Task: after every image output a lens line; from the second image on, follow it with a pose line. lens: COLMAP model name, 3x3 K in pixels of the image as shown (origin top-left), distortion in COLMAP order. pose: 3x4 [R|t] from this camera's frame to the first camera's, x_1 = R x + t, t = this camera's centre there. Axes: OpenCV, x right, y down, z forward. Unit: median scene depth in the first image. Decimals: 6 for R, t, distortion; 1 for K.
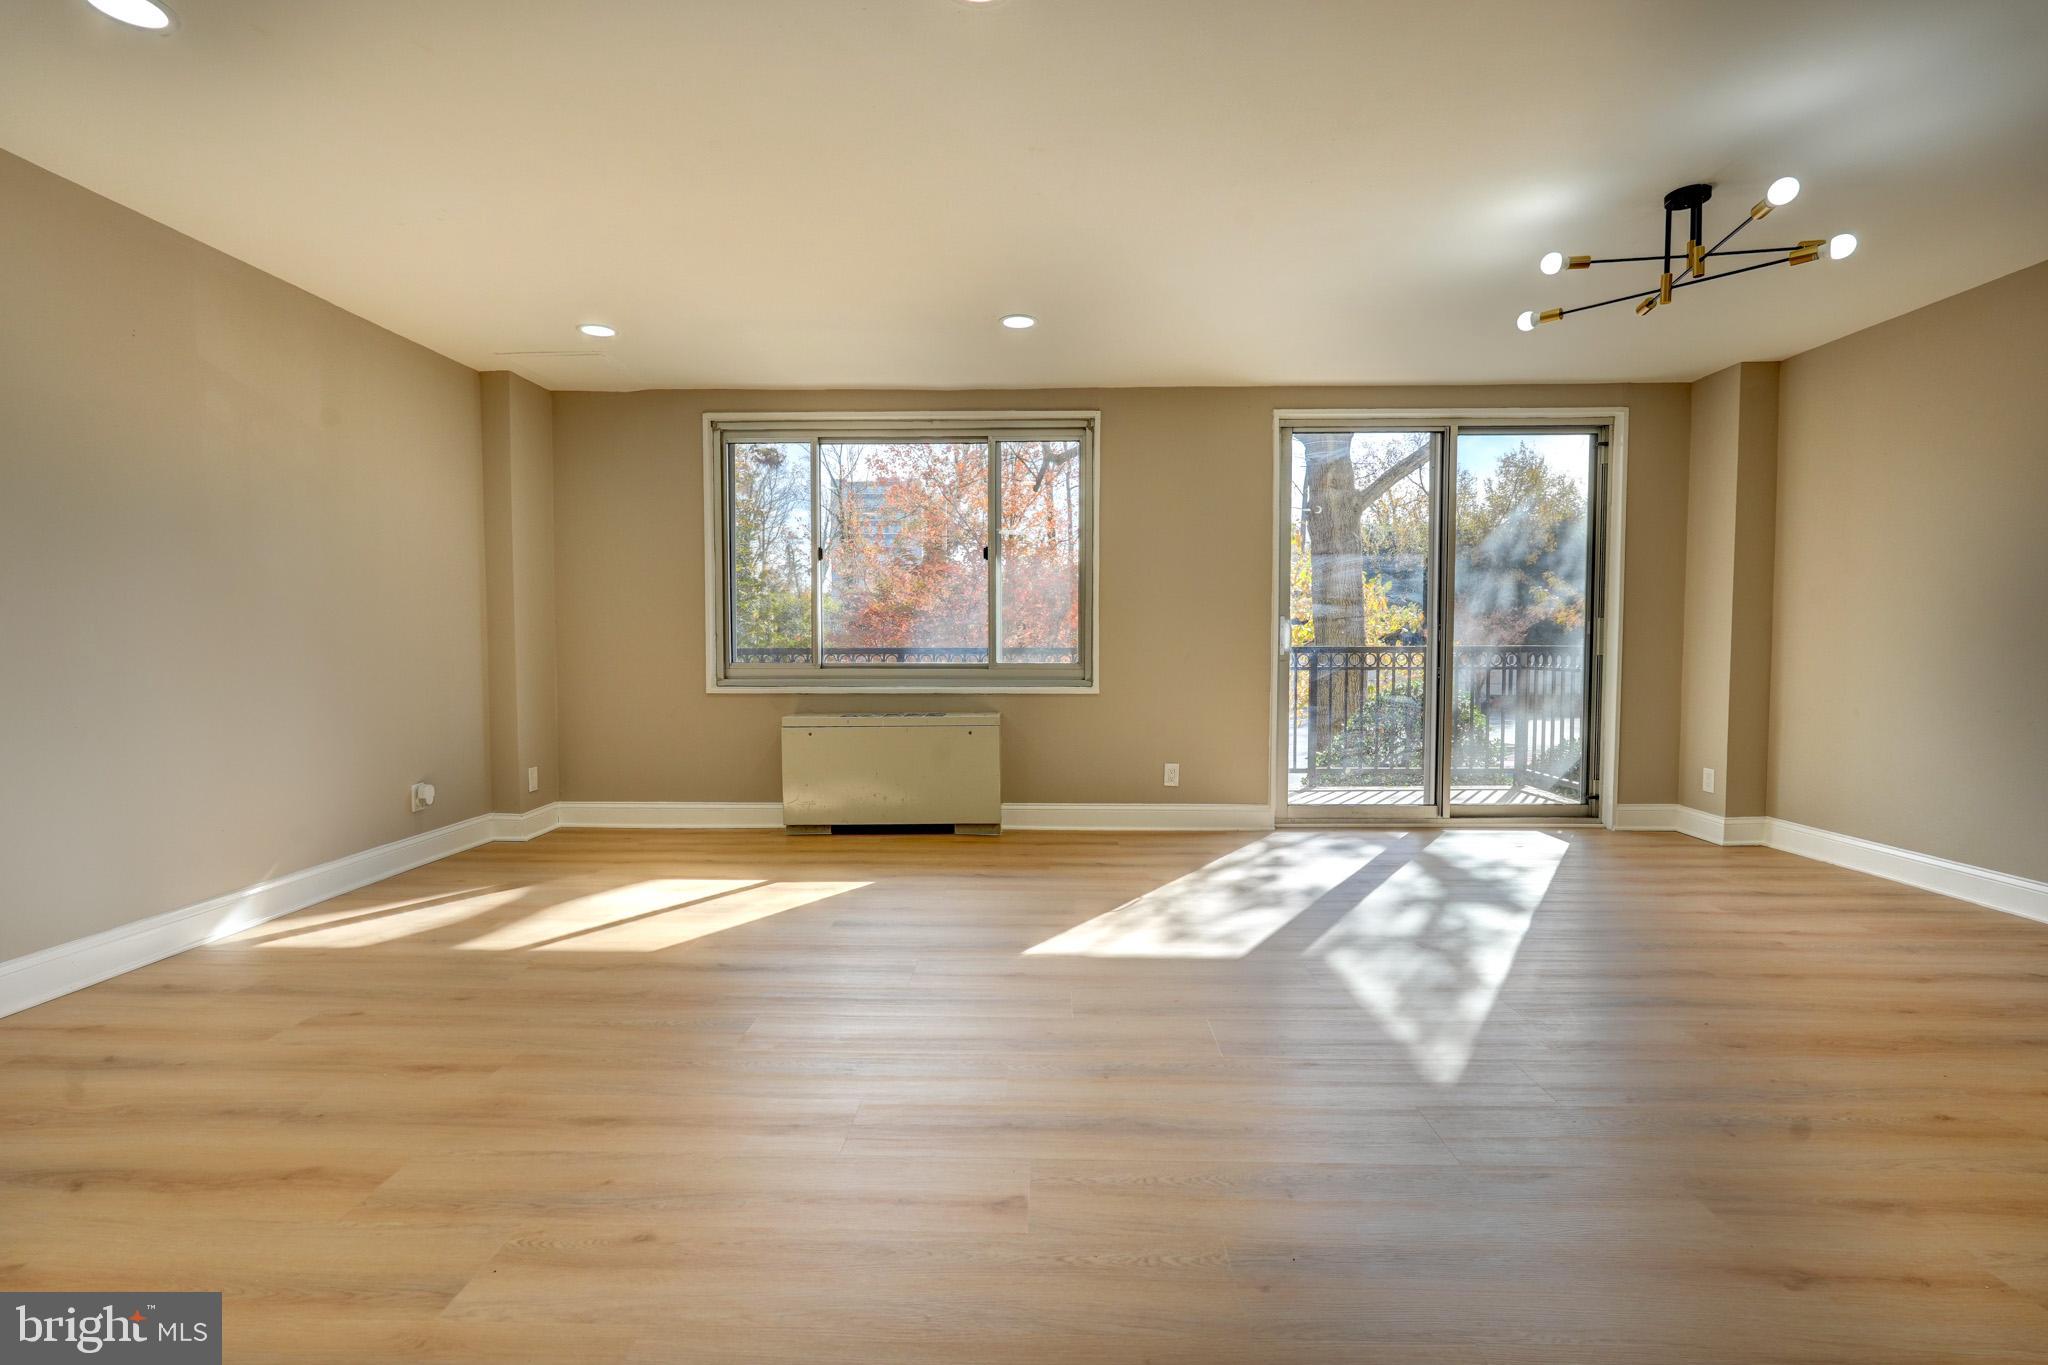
lens RADIAL K [[913.1, 0, 1024.0], [0, 913.1, 682.5], [0, 0, 1]] dist [-0.017487, 0.006210]
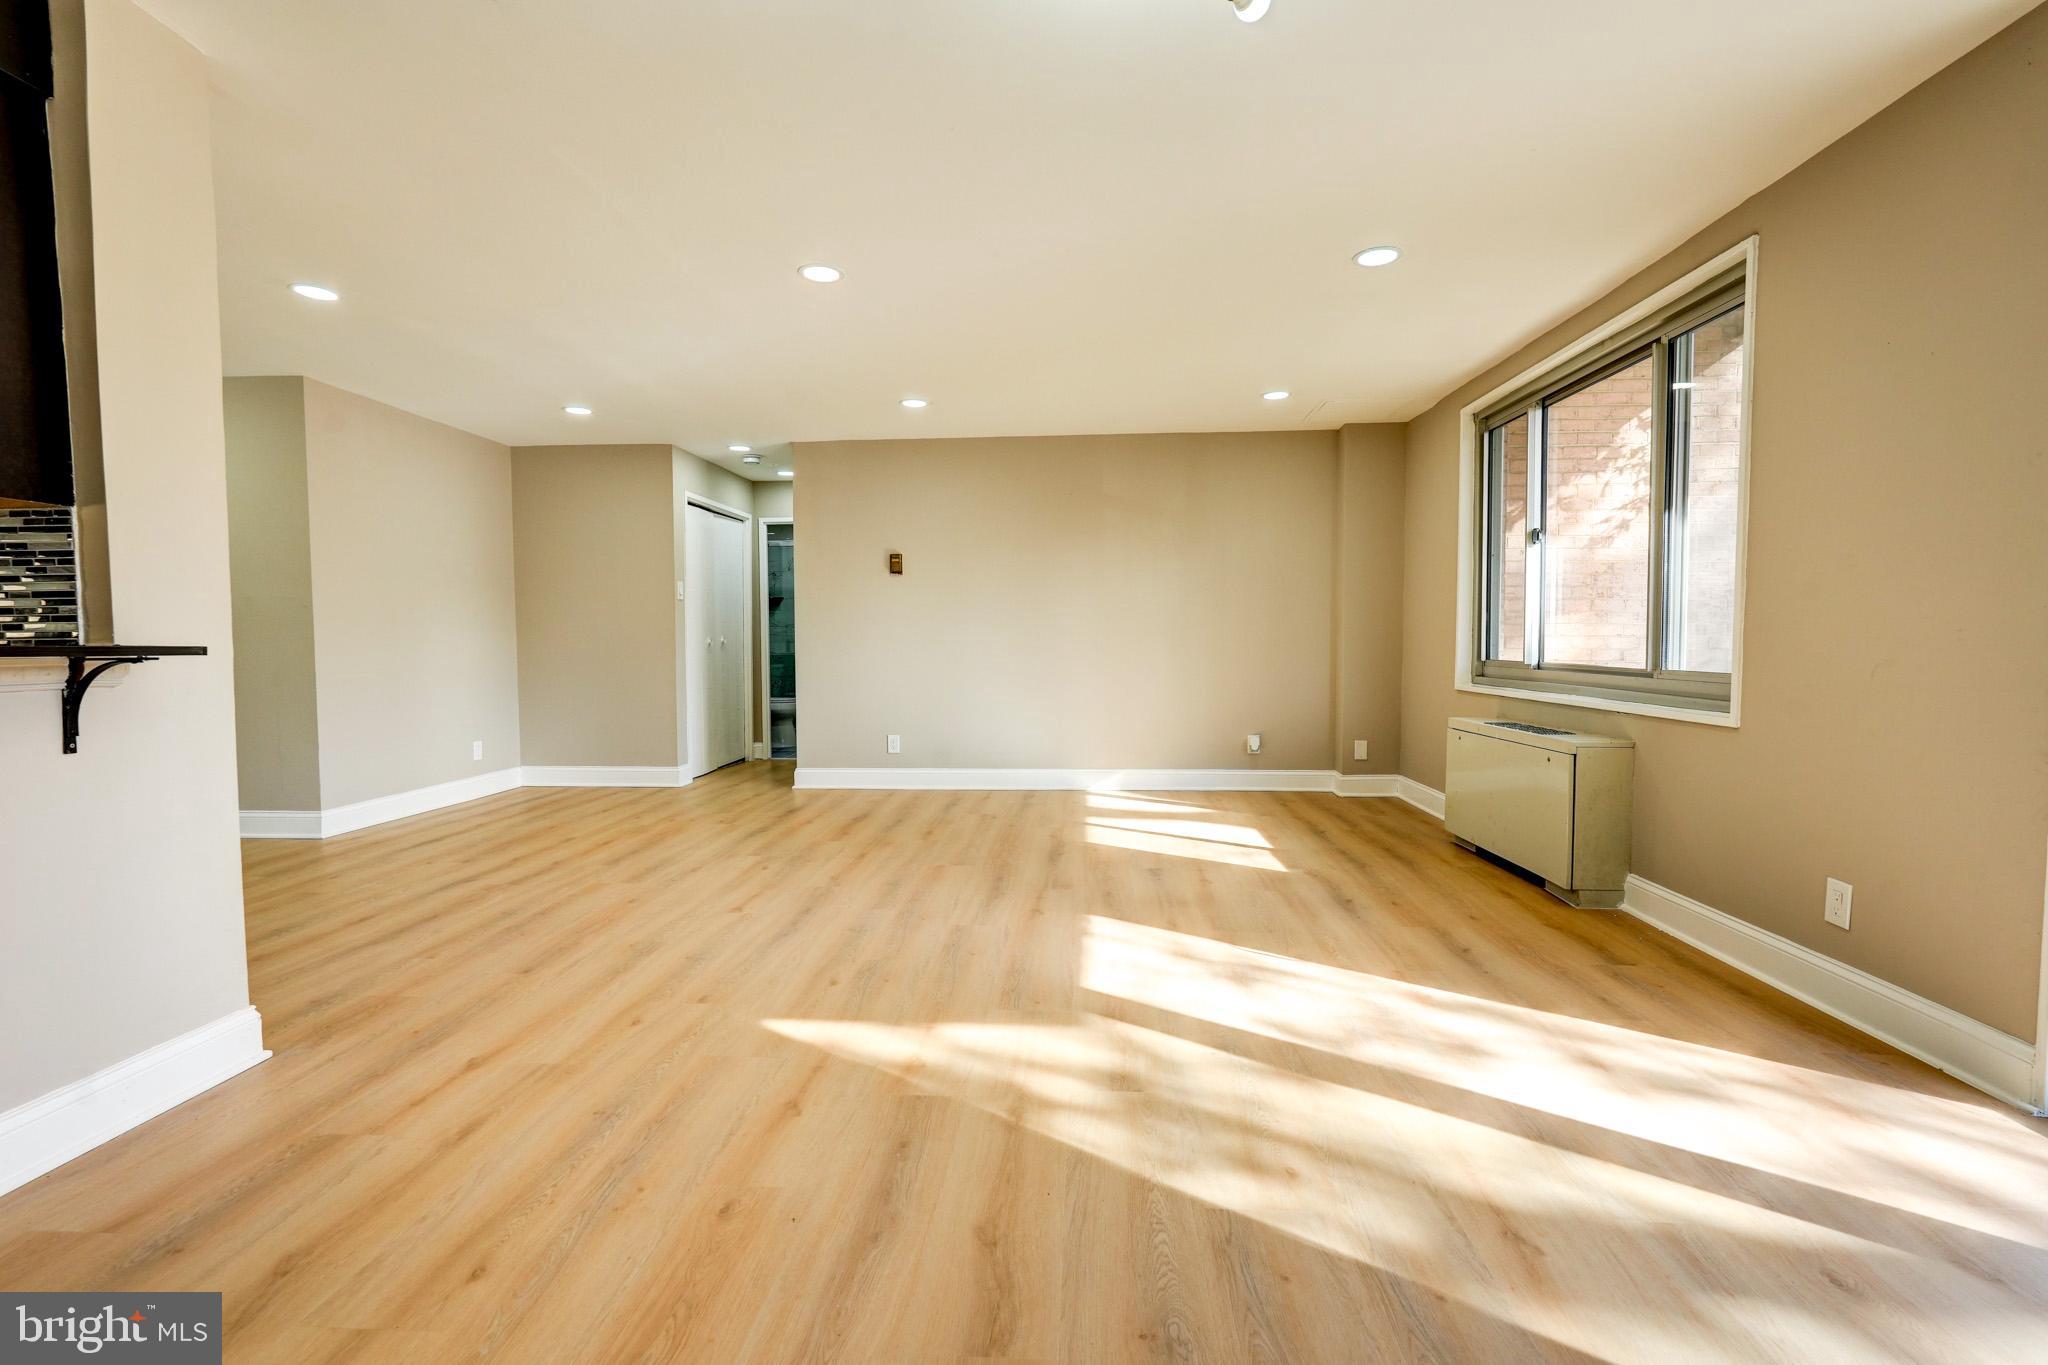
lens RADIAL K [[913.1, 0, 1024.0], [0, 913.1, 682.5], [0, 0, 1]] dist [-0.017487, 0.006210]
pose [[-0.038235, 0.048973, -0.998068, 1.216846], [-0.038847, 0.997970, 0.050457, -0.049334], [0.998513, 0.040701, -0.036255, 1.027612]]
